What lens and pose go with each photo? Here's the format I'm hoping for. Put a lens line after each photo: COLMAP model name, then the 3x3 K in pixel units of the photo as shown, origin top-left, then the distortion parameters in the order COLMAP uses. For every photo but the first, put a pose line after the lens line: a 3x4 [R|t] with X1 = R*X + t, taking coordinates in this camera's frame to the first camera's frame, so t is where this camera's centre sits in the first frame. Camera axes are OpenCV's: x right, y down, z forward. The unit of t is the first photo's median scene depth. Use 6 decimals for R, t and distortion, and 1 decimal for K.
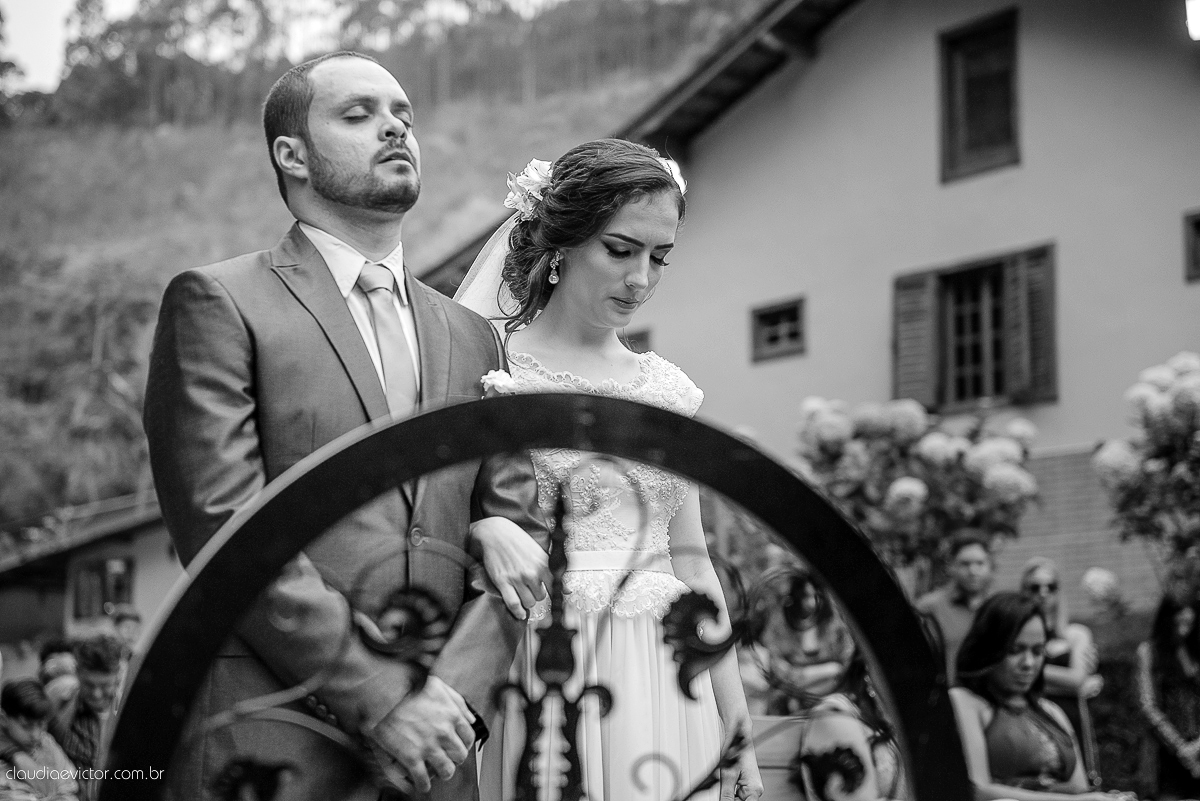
lens RADIAL K [[2285.2, 0, 614.1], [0, 2285.2, 402.3], [0, 0, 1]] dist [0.050473, 0.116312]
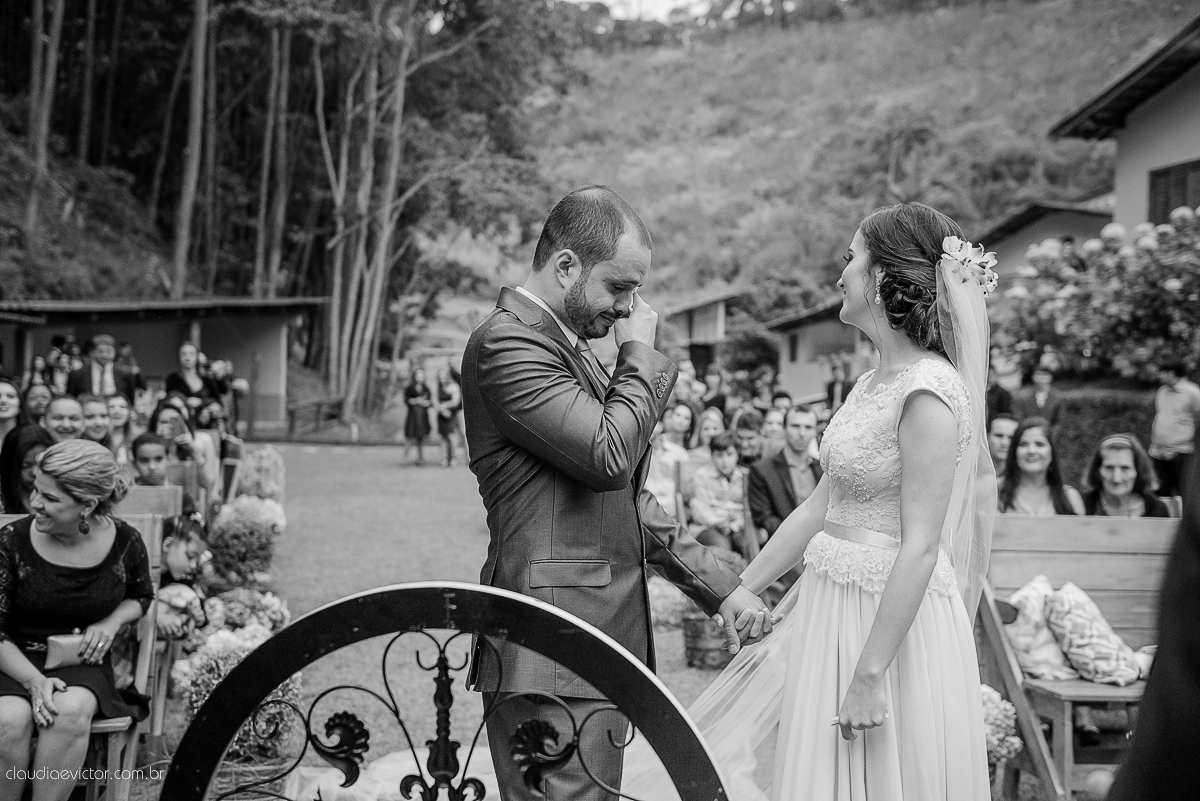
lens RADIAL K [[1408.4, 0, 600.0], [0, 1408.4, 400.5], [0, 0, 1]] dist [0.087465, 0.014828]
pose [[0.907192, 0.016073, -0.420411, 0.044041], [0.046335, 0.989374, 0.137811, -0.023912], [0.418158, -0.144500, 0.896807, 0.022908]]
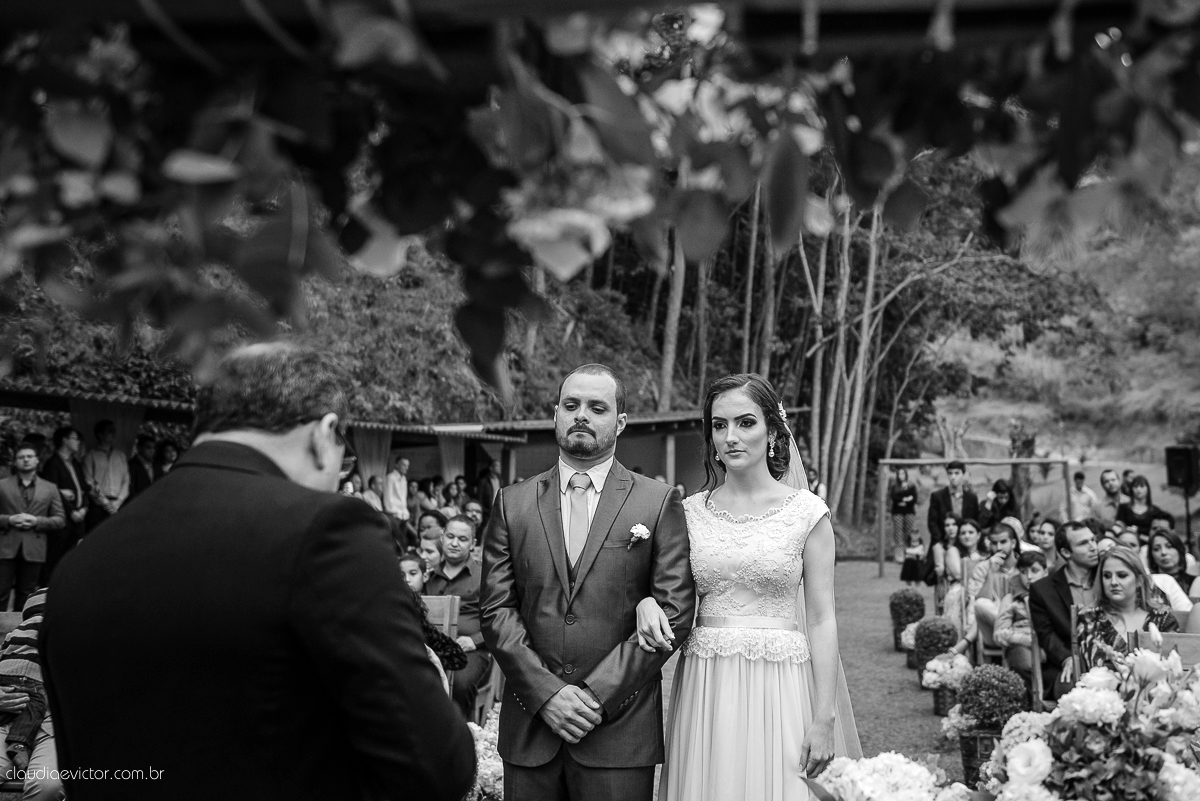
lens RADIAL K [[1513.0, 0, 683.2], [0, 1513.0, 342.4], [0, 0, 1]] dist [0.090003, -0.007573]
pose [[0.734355, -0.064800, -0.675666, 0.140680], [0.093898, 0.995560, 0.006573, -0.028805], [0.672240, -0.068271, 0.737179, 0.015944]]
